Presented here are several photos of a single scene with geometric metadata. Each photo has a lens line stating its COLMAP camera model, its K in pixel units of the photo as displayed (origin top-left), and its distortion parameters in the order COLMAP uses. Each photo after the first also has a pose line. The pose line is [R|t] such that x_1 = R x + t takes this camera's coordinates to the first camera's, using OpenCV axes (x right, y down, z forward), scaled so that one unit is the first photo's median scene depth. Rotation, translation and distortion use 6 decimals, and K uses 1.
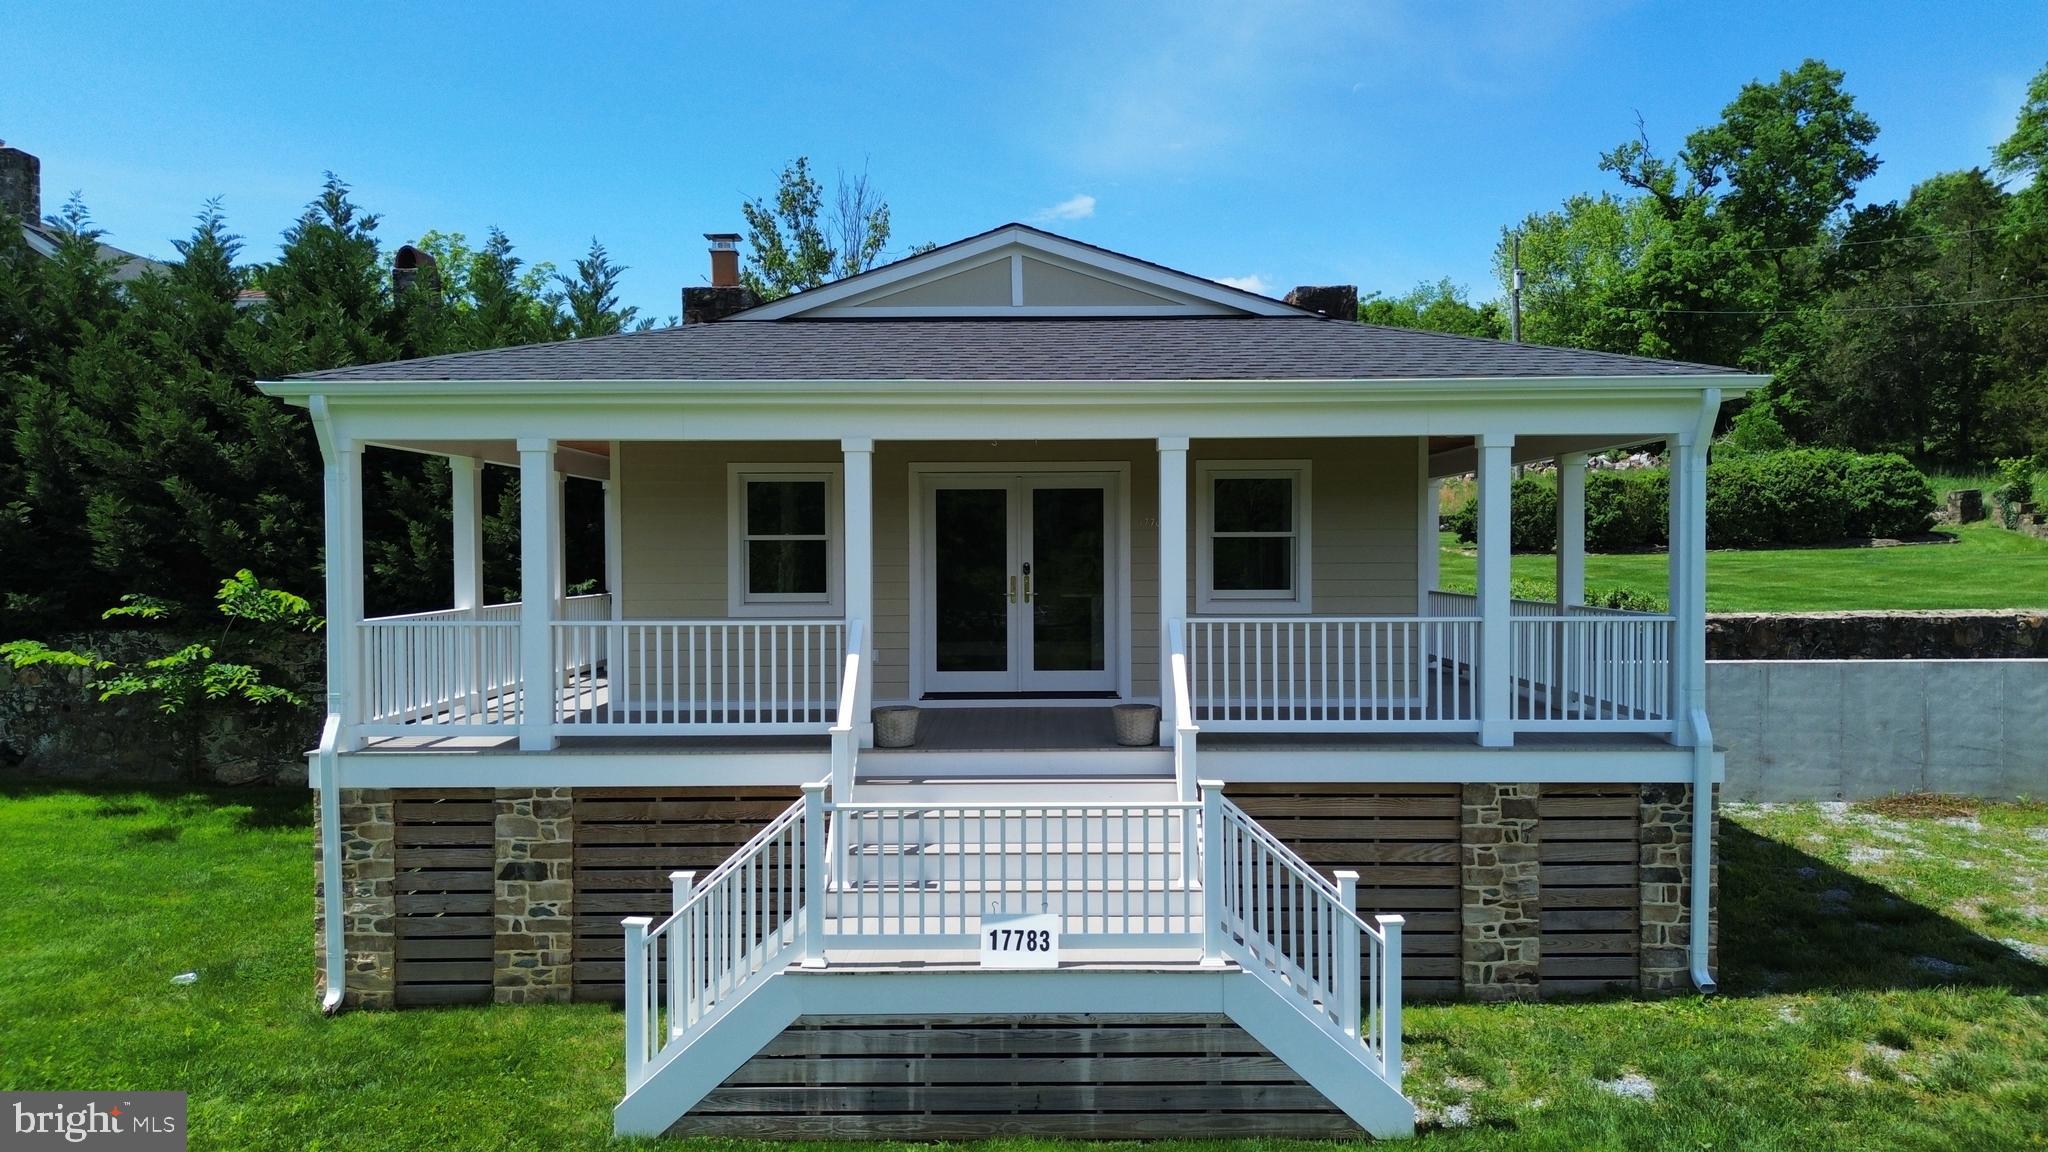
lens RADIAL K [[1458.0, 0, 1033.0], [0, 1458.0, 570.4], [0, 0, 1]] dist [0.042296, -0.021438]
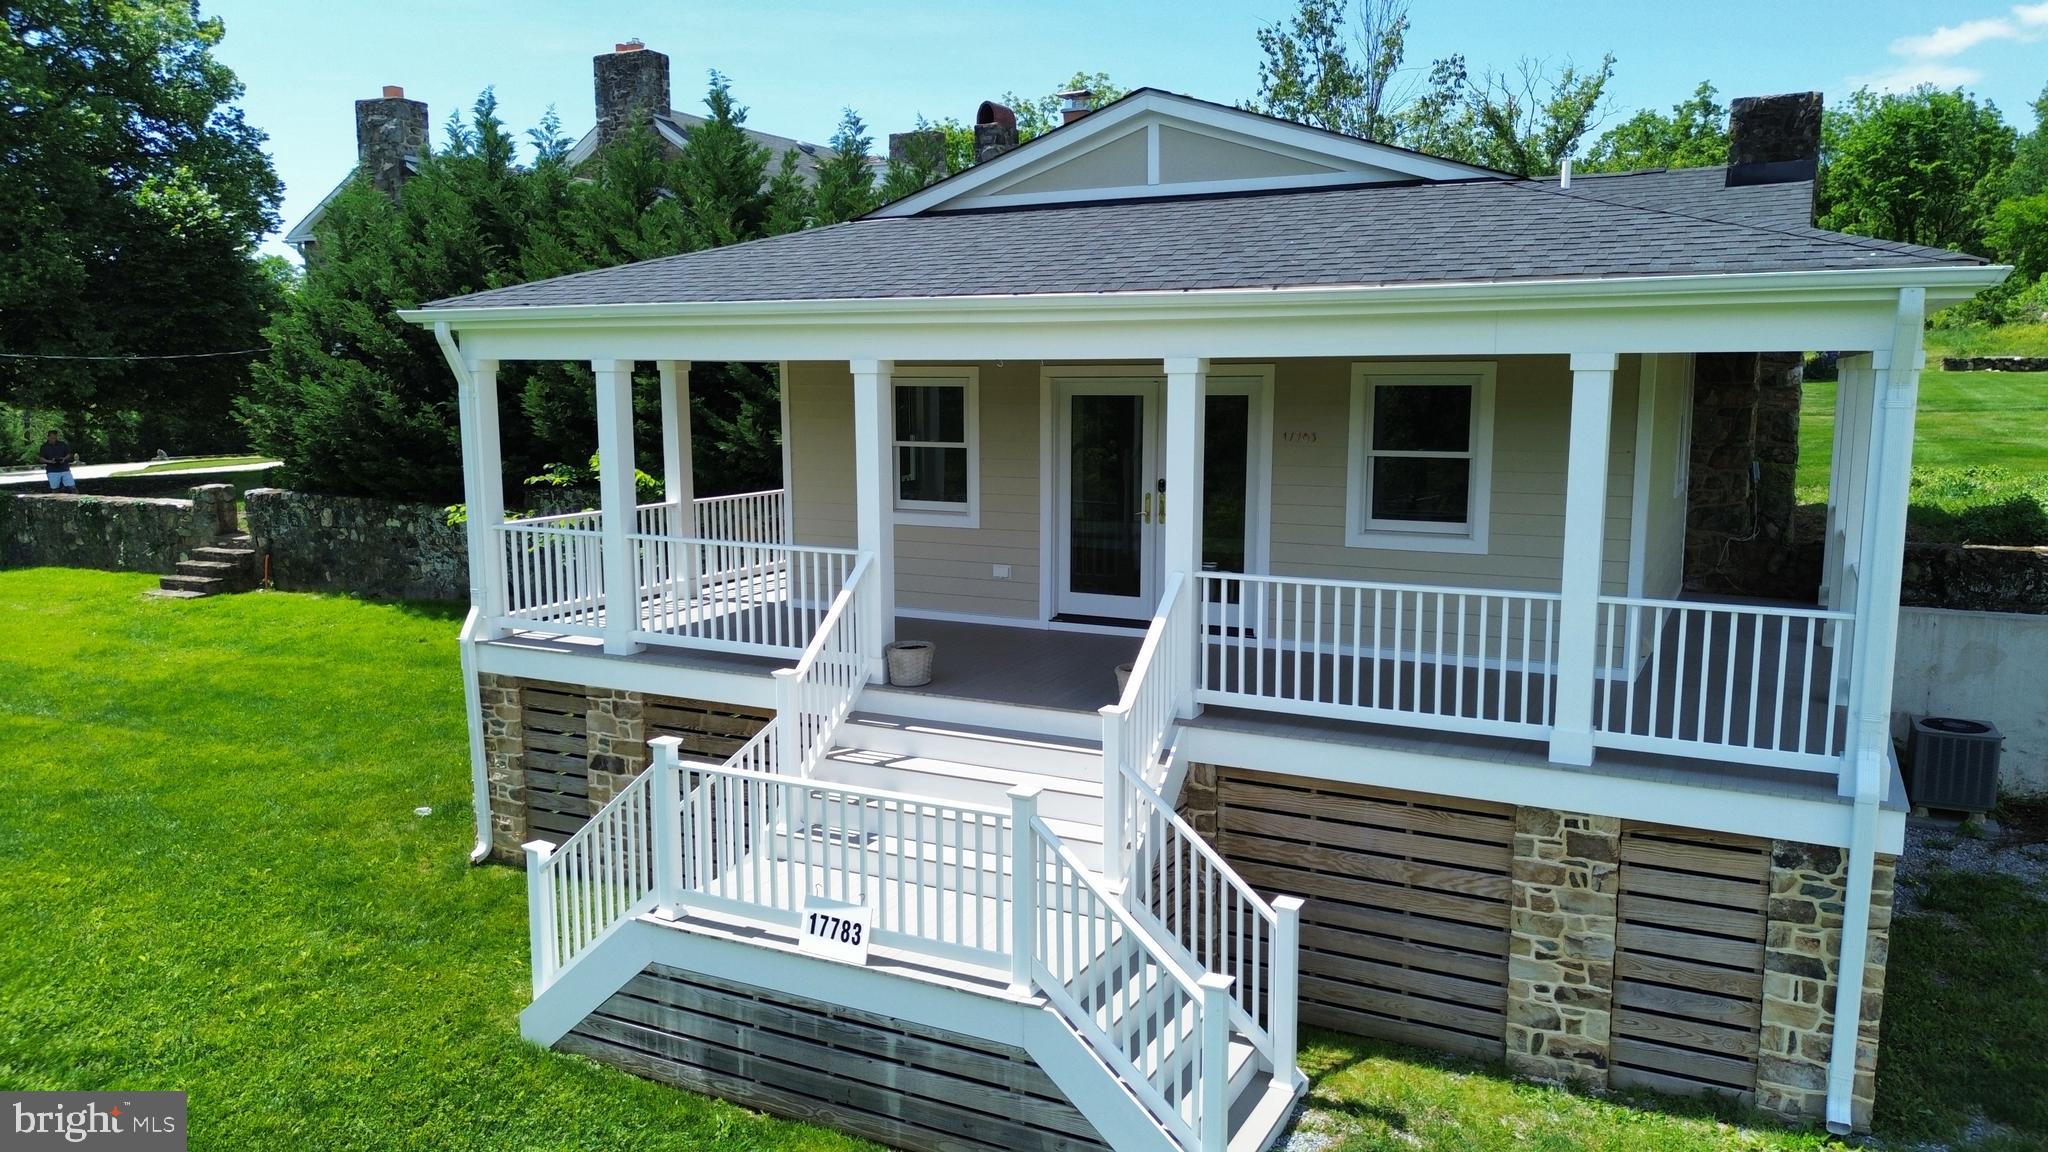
lens RADIAL K [[1458.0, 0, 1025.7], [0, 1458.0, 577.4], [0, 0, 1]] dist [0.042296, -0.021438]
pose [[0.890490, 0.067237, -0.450007, 0.404109], [-0.009997, 0.991674, 0.128386, -0.072835], [0.454892, -0.109827, 0.883748, 0.202481]]
